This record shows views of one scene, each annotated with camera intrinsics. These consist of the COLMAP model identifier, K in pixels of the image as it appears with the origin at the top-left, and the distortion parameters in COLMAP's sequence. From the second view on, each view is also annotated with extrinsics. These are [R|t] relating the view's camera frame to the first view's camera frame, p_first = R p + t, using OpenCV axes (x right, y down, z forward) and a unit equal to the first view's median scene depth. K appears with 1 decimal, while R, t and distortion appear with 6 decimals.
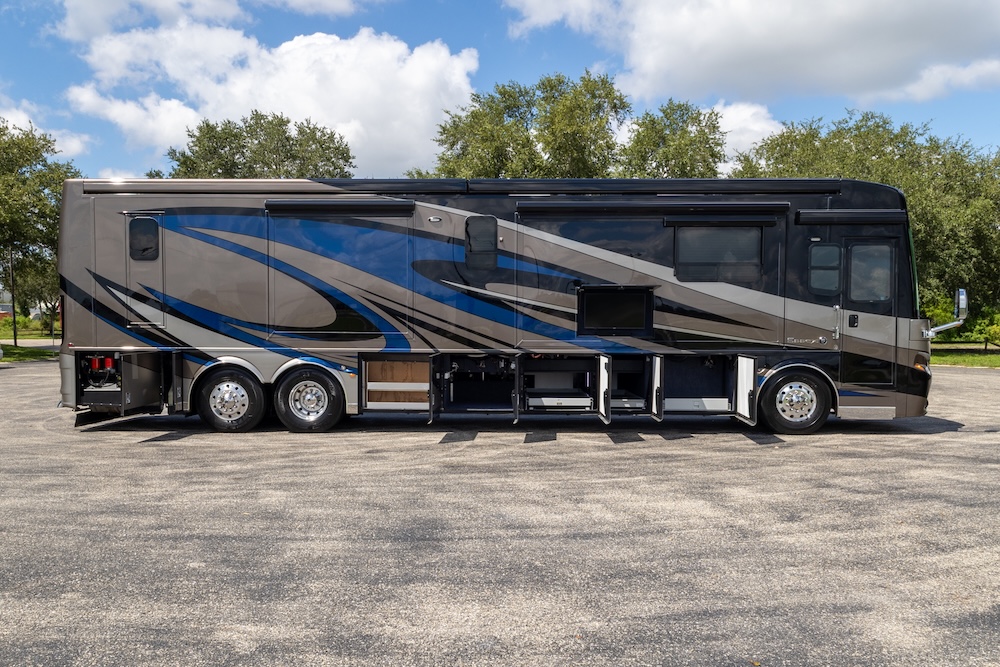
lens RADIAL K [[818.3, 0, 501.8], [0, 818.3, 348.6], [0, 0, 1]] dist [0.005755, 0.003299]
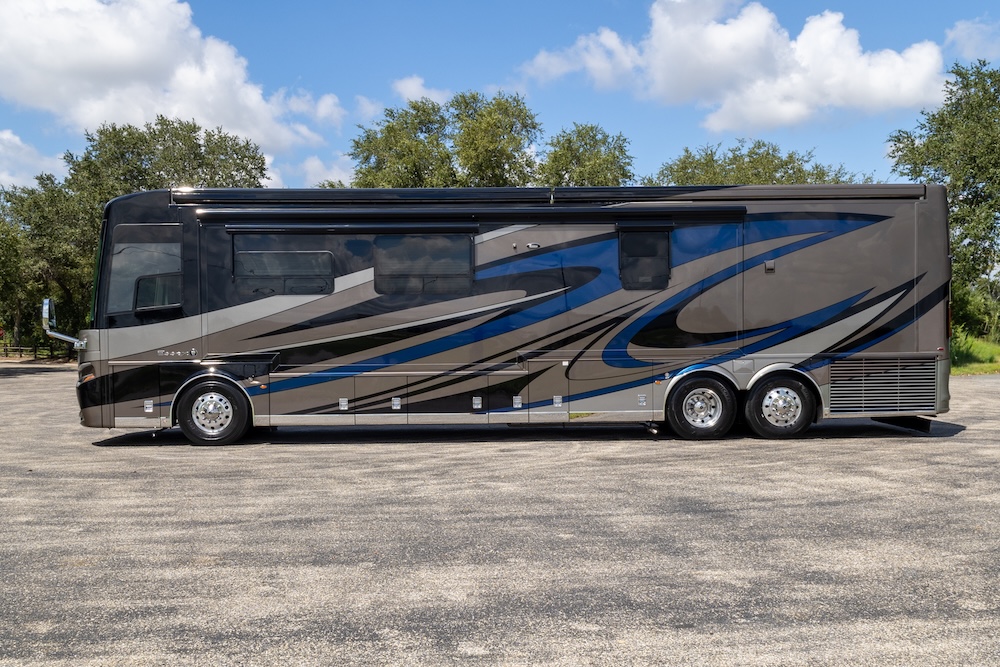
lens RADIAL K [[826.9, 0, 500.0], [0, 826.9, 333.5], [0, 0, 1]] dist [0.000467, -0.002120]
pose [[0.985655, -0.004112, 0.168726, -0.335403], [0.009901, 0.999390, -0.033484, 0.008118], [-0.168485, 0.034674, 0.985094, -0.074059]]
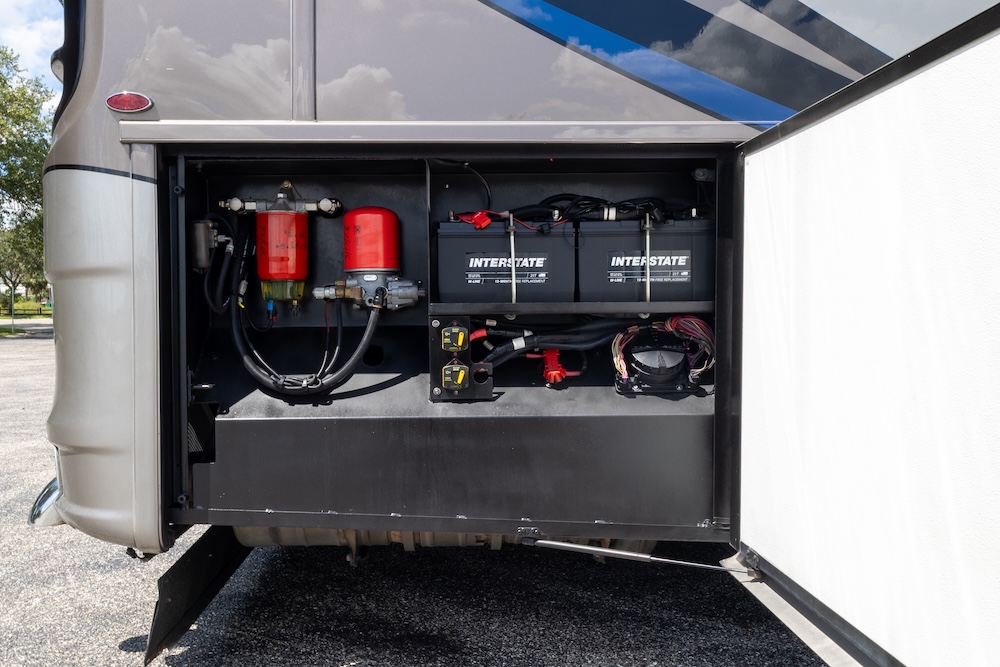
lens RADIAL K [[826.9, 0, 500.0], [0, 826.9, 333.5], [0, 0, 1]] dist [0.000467, -0.002120]
pose [[0.999450, 0.003079, 0.033027, -0.522800], [-0.003016, 0.999993, -0.001977, 0.040002], [-0.033033, 0.001877, 0.999453, 0.957906]]
